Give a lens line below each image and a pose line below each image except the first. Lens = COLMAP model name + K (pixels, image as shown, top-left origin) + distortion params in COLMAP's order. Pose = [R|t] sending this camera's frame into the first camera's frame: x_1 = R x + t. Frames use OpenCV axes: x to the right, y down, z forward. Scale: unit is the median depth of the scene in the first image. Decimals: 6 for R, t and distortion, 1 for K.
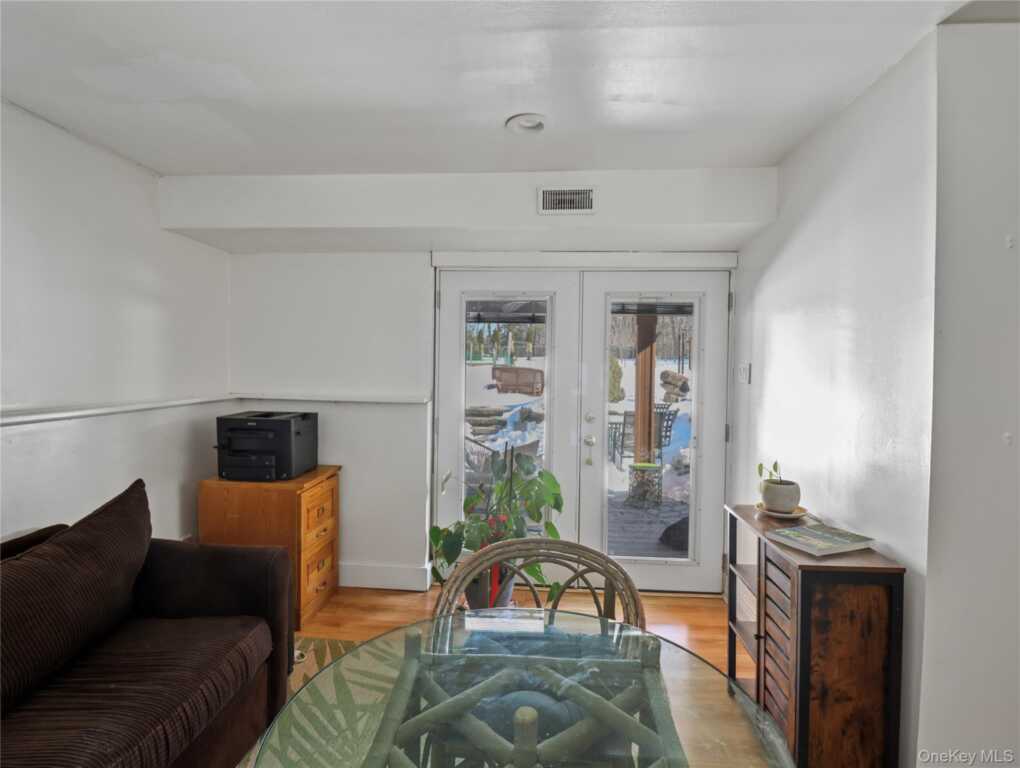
lens RADIAL K [[532.5, 0, 509.9], [0, 532.5, 371.1], [0, 0, 1]] dist [0.004354, -0.016608]
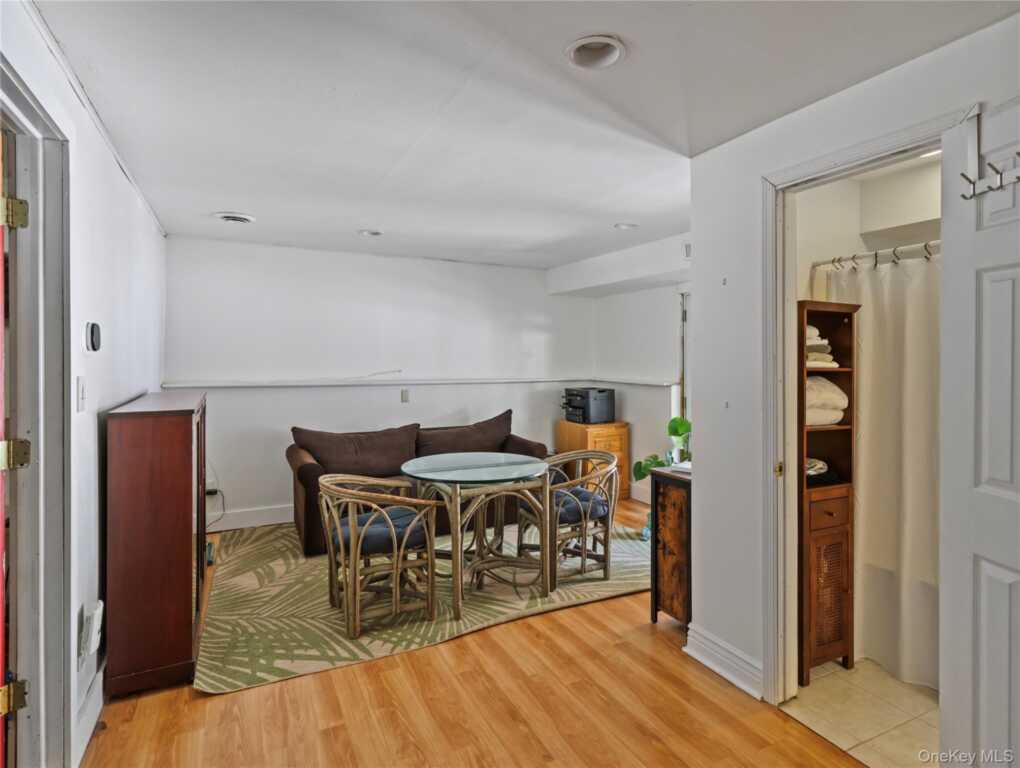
lens RADIAL K [[532.5, 0, 509.9], [0, 532.5, 371.1], [0, 0, 1]] dist [0.004354, -0.016608]
pose [[0.525159, 0.009500, -0.850951, 1.078614], [-0.008092, 0.999948, 0.006170, 0.014149], [0.850965, 0.003646, 0.525209, -0.211098]]
